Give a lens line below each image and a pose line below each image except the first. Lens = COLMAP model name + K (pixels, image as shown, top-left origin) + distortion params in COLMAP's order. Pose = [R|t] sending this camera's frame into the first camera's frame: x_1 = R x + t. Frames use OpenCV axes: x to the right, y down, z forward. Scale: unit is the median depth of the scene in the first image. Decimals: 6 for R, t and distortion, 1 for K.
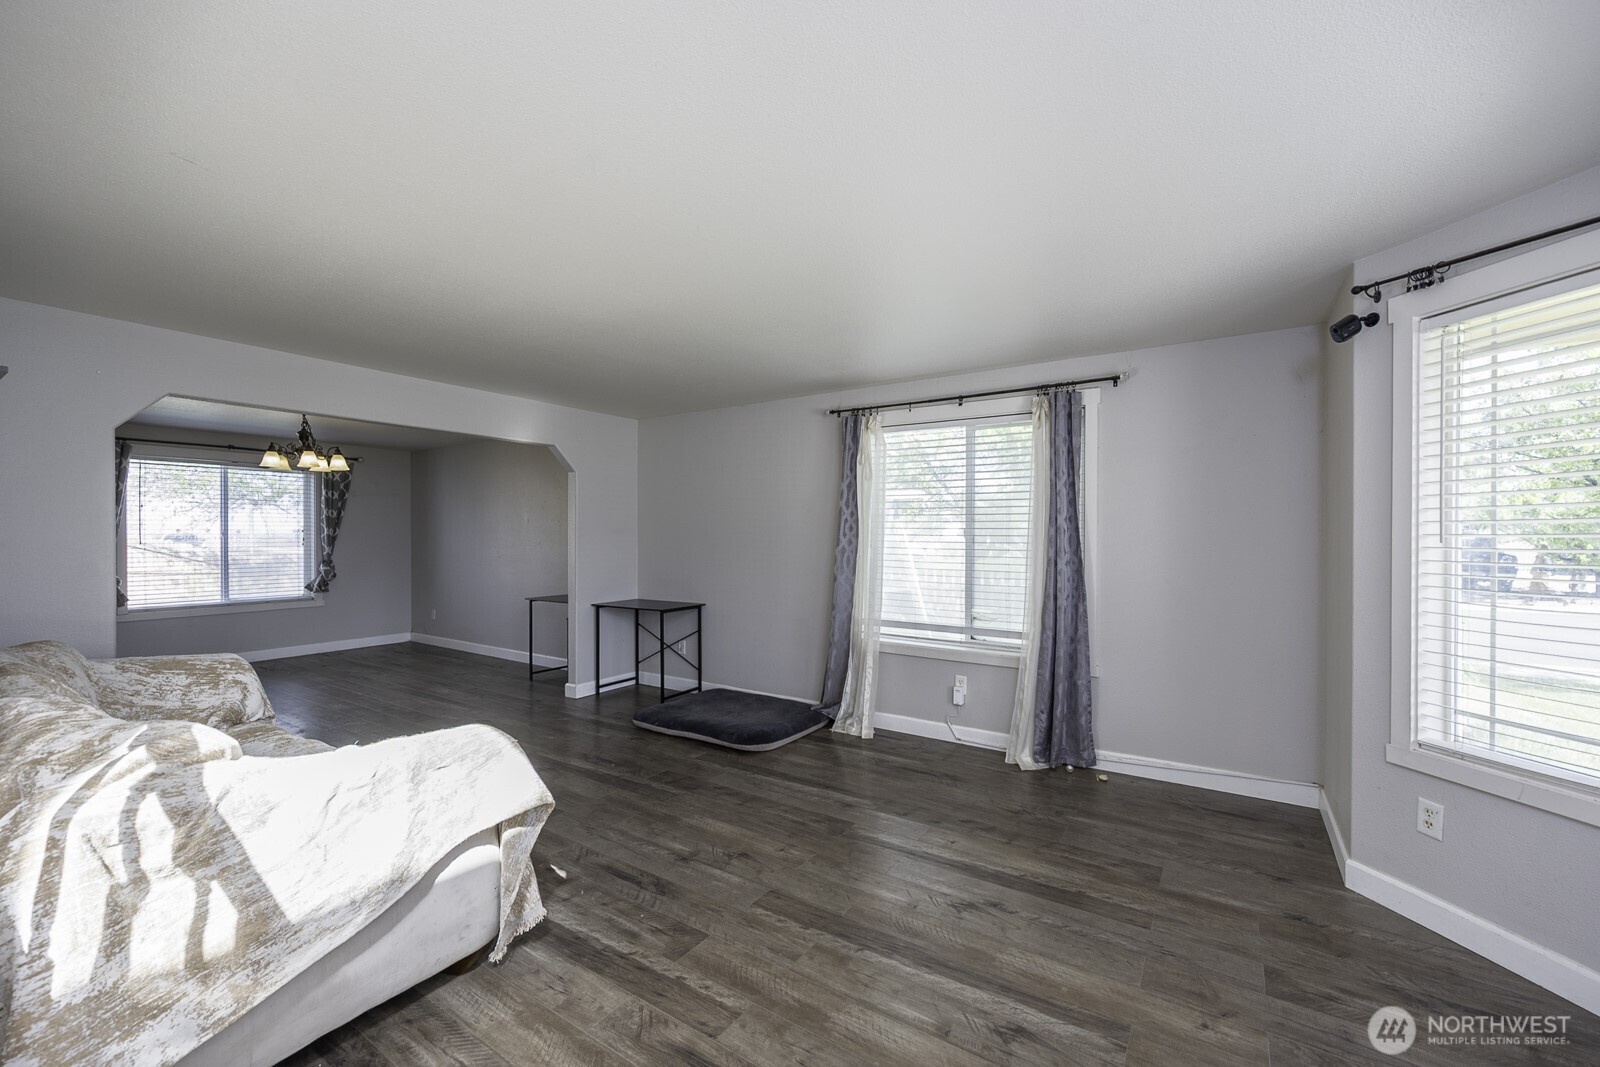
lens RADIAL K [[639.4, 0, 805.2], [0, 639.4, 537.4], [0, 0, 1]] dist [0.001601, 0.000211]
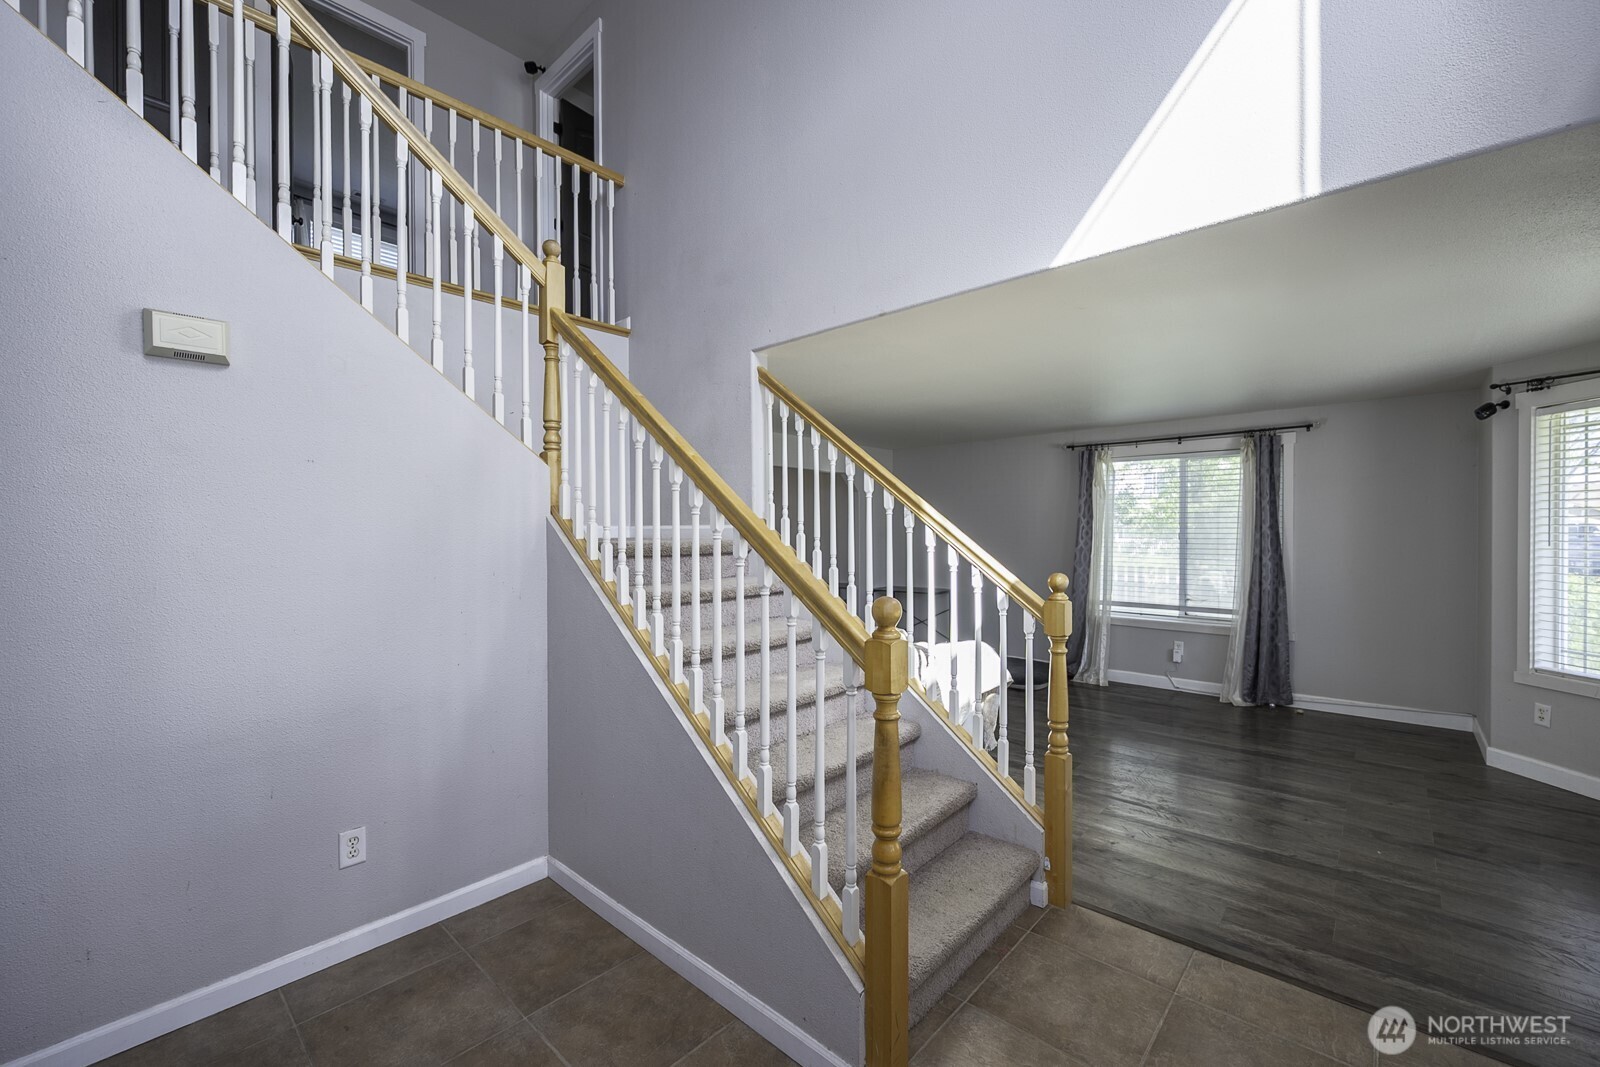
lens RADIAL K [[647.7, 0, 809.1], [0, 647.7, 538.4], [0, 0, 1]] dist [0.000526, 0.000523]
pose [[0.989361, -0.002965, -0.145453, -0.374067], [0.003839, 0.999976, 0.005727, -0.015850], [0.145432, -0.006225, 0.989349, -0.536383]]
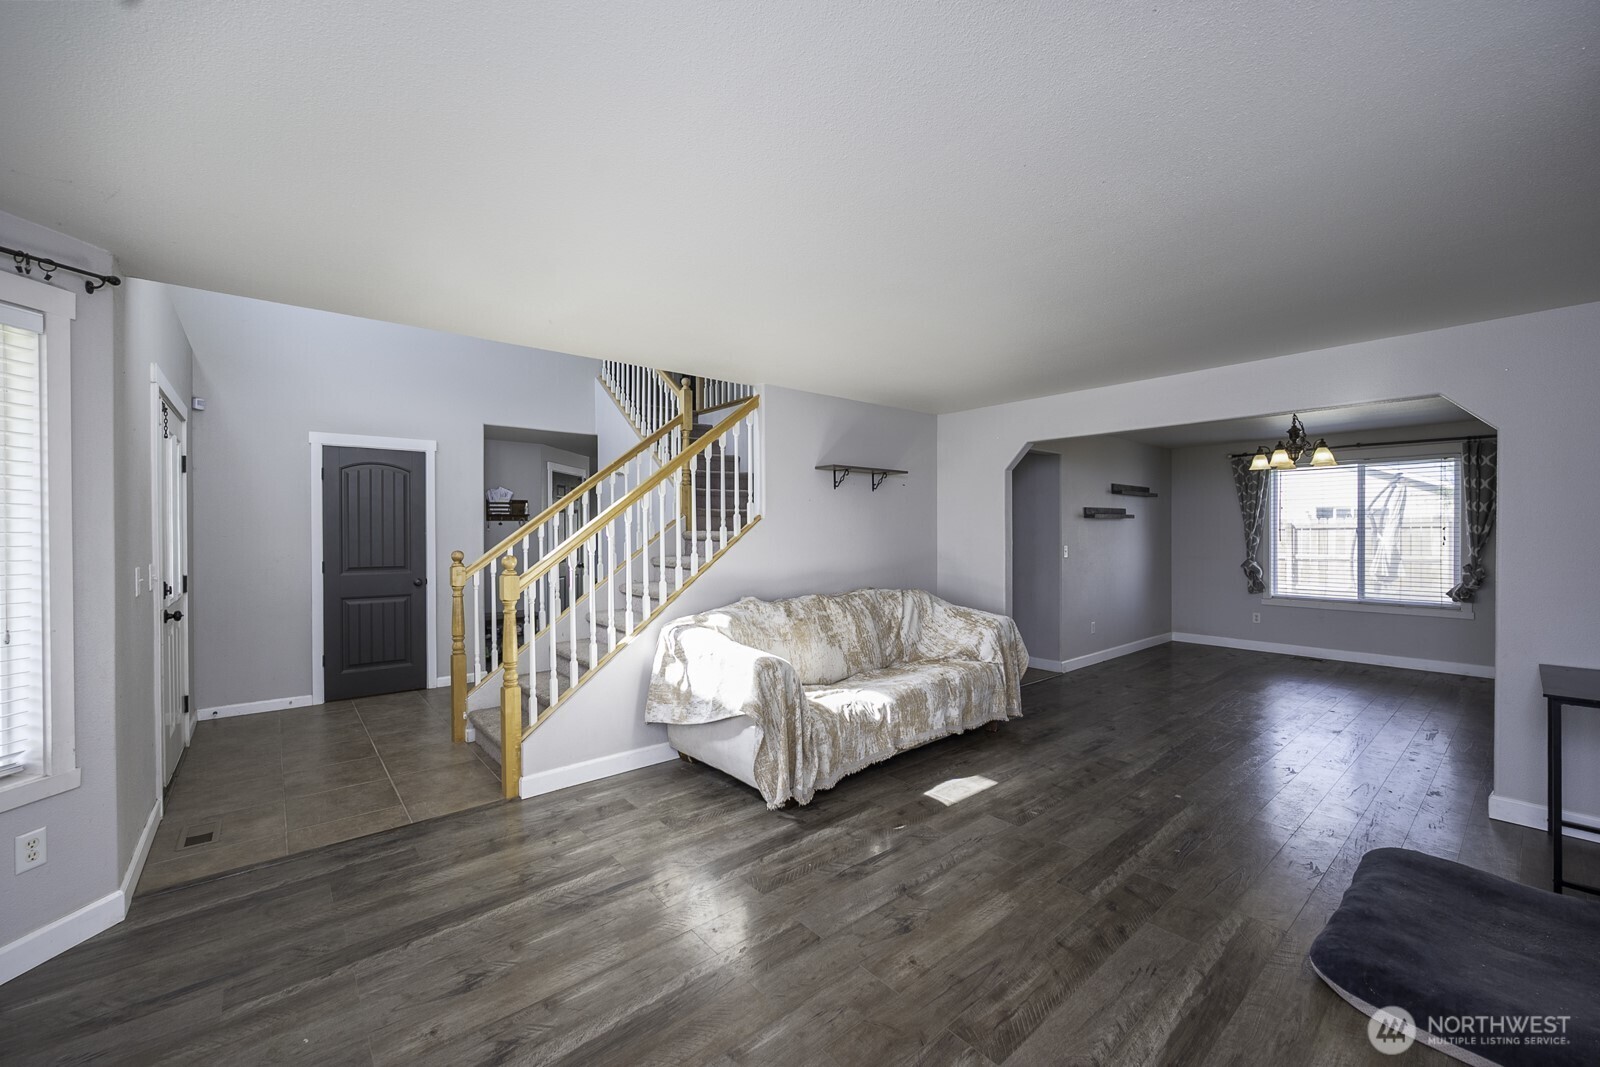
lens RADIAL K [[639.4, 0, 805.2], [0, 639.4, 537.4], [0, 0, 1]] dist [0.001601, 0.000211]
pose [[-0.279080, 0.011103, -0.960204, 0.516438], [0.001083, 0.999936, 0.011248, -0.013119], [0.960267, 0.002099, -0.279075, 0.786429]]
